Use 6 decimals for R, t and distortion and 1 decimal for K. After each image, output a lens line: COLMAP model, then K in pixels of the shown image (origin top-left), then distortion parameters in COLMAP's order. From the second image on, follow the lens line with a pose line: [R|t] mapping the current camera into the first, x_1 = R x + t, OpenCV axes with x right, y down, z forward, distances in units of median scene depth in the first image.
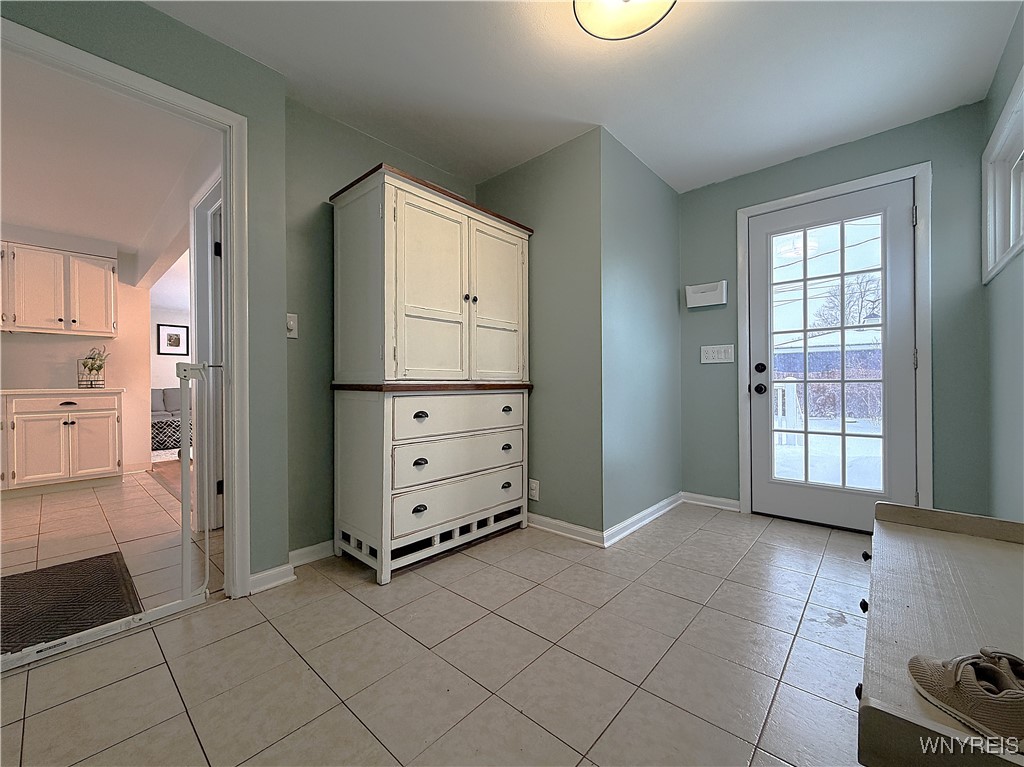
lens RADIAL K [[418.0, 0, 520.6], [0, 418.0, 382.8], [0, 0, 1]] dist [-0.002636, 0.000786]
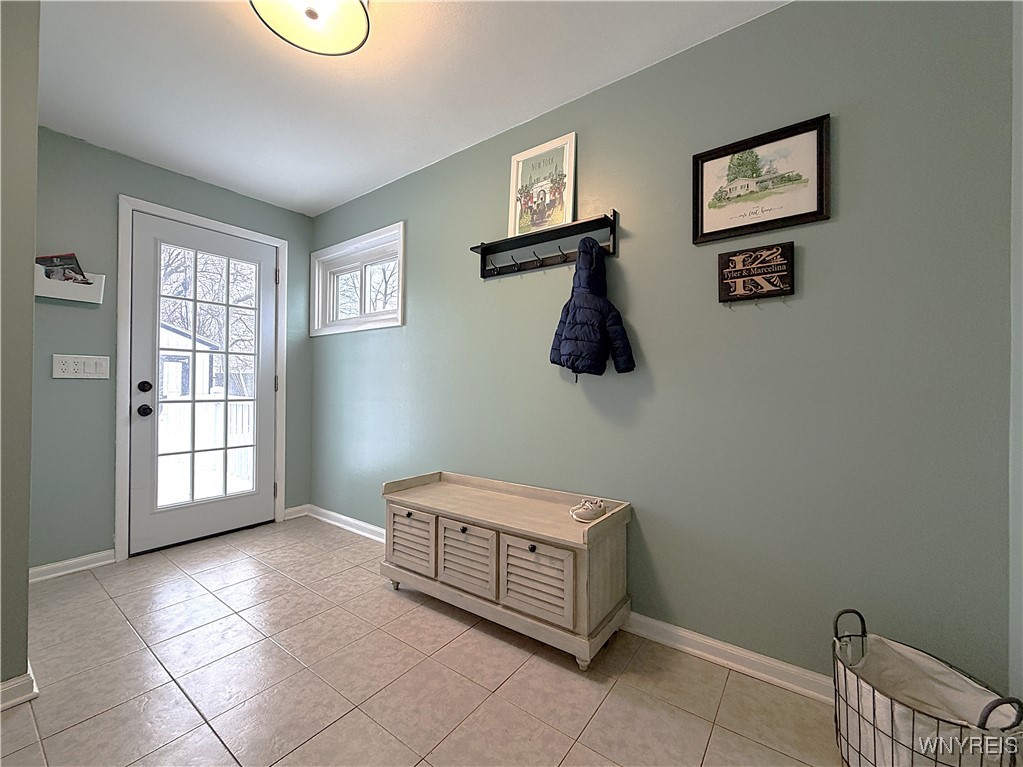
lens RADIAL K [[417.6, 0, 505.2], [0, 417.6, 379.6], [0, 0, 1]] dist [-0.002636, 0.000786]
pose [[-0.101615, 0.023768, 0.994540, -0.379943], [-0.000242, 0.999714, -0.023917, -0.029270], [-0.994824, -0.002671, -0.101581, 0.334633]]
